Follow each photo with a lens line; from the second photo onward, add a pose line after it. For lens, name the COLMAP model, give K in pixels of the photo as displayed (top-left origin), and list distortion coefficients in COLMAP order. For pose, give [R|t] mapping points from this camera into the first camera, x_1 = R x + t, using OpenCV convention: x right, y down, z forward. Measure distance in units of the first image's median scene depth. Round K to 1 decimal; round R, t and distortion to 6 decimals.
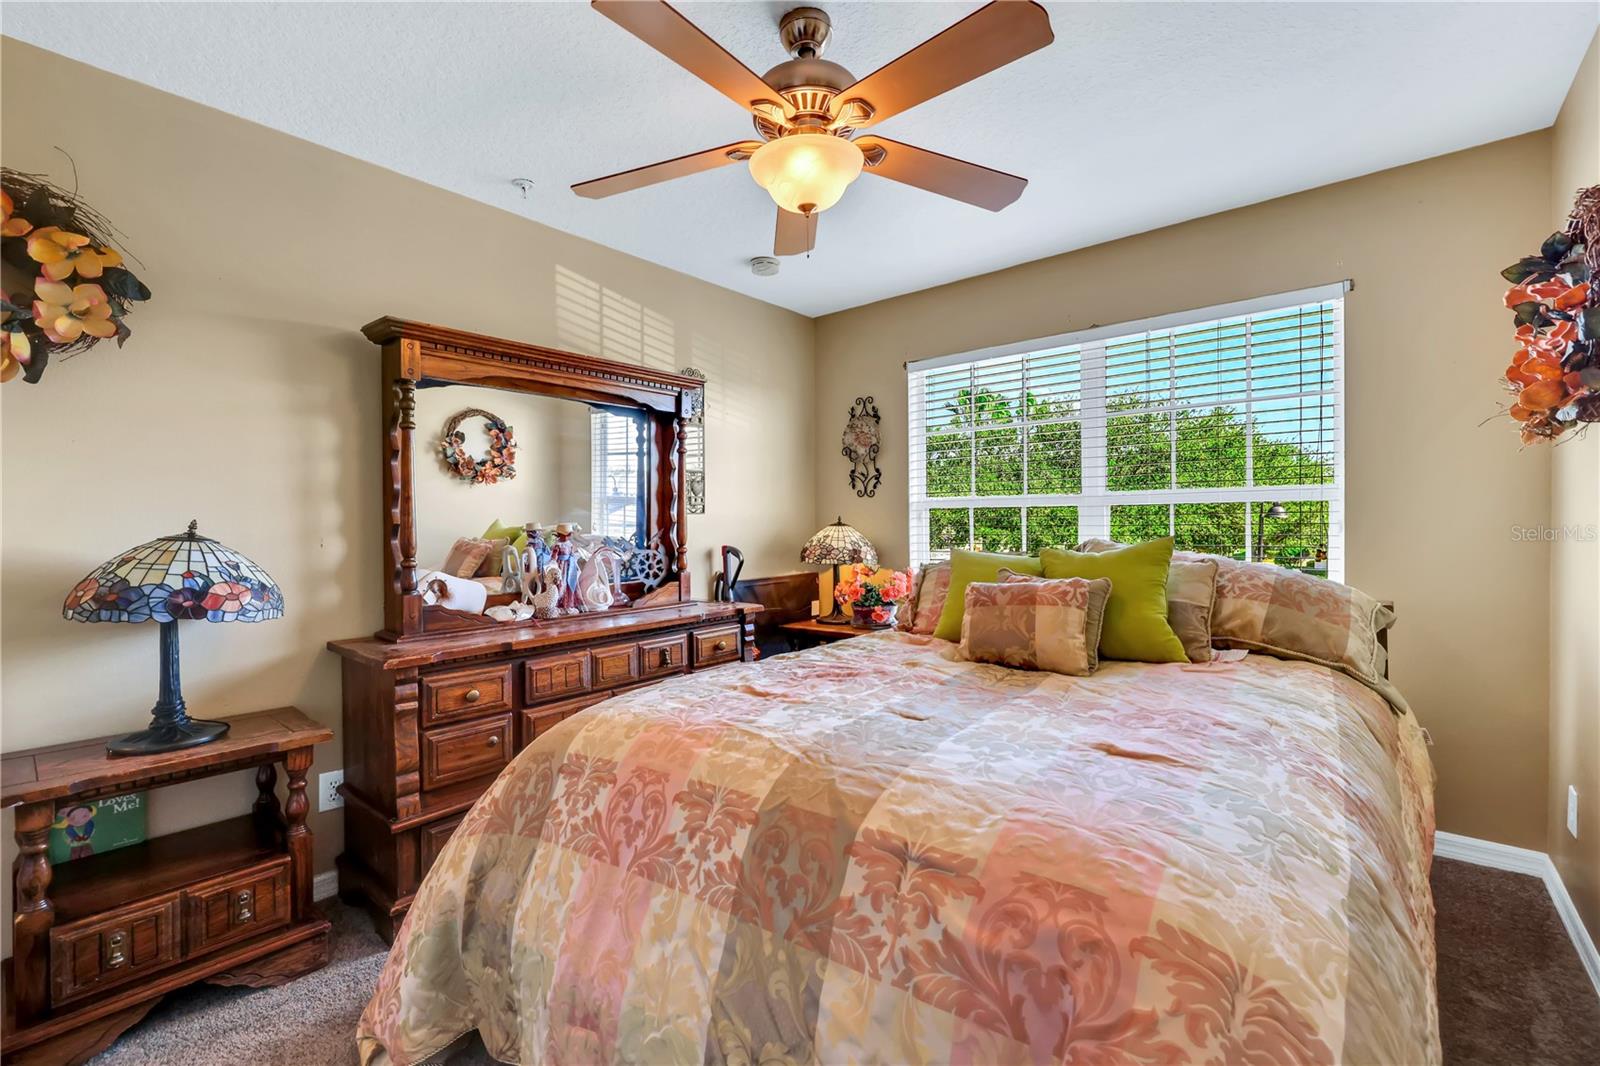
lens RADIAL K [[677.7, 0, 797.4], [0, 677.7, 538.3], [0, 0, 1]] dist [-0.004130, 0.000332]
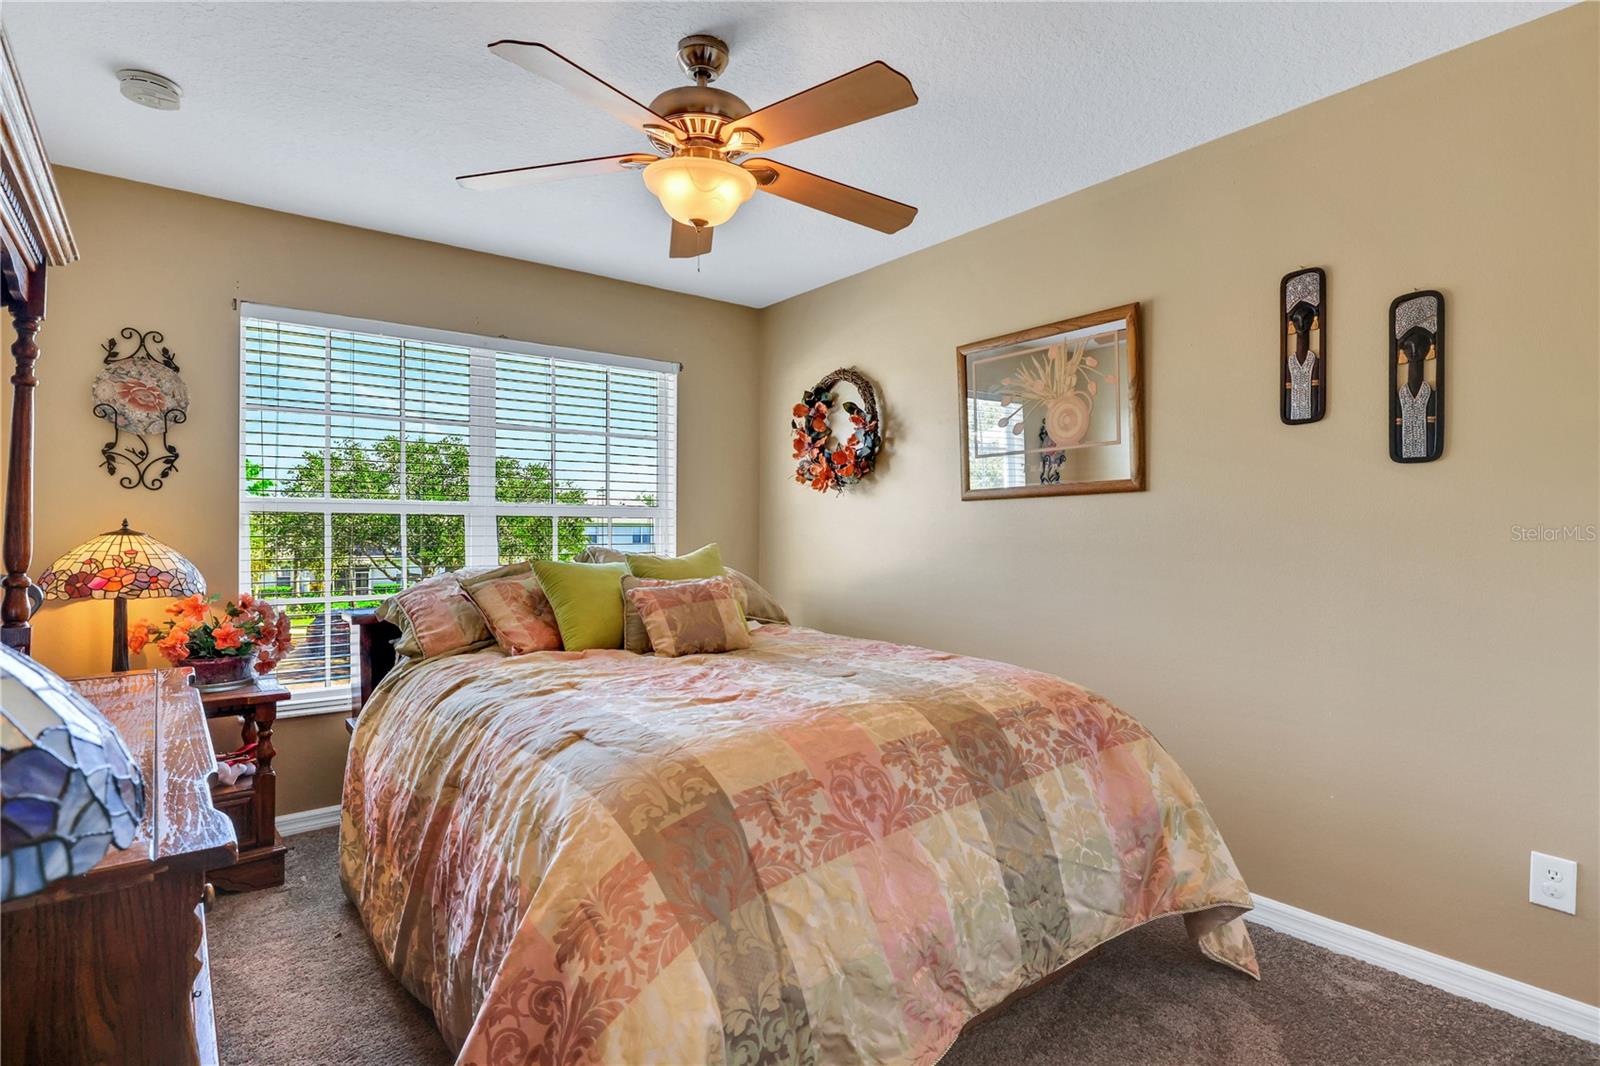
lens RADIAL K [[806.3, 0, 793.7], [0, 806.3, 529.5], [0, 0, 1]] dist [-0.006466, -0.000627]
pose [[0.222885, 0.013810, 0.974747, -0.521741], [0.020305, 0.999617, -0.018805, 0.001928], [-0.974633, 0.023983, 0.222519, 0.275399]]
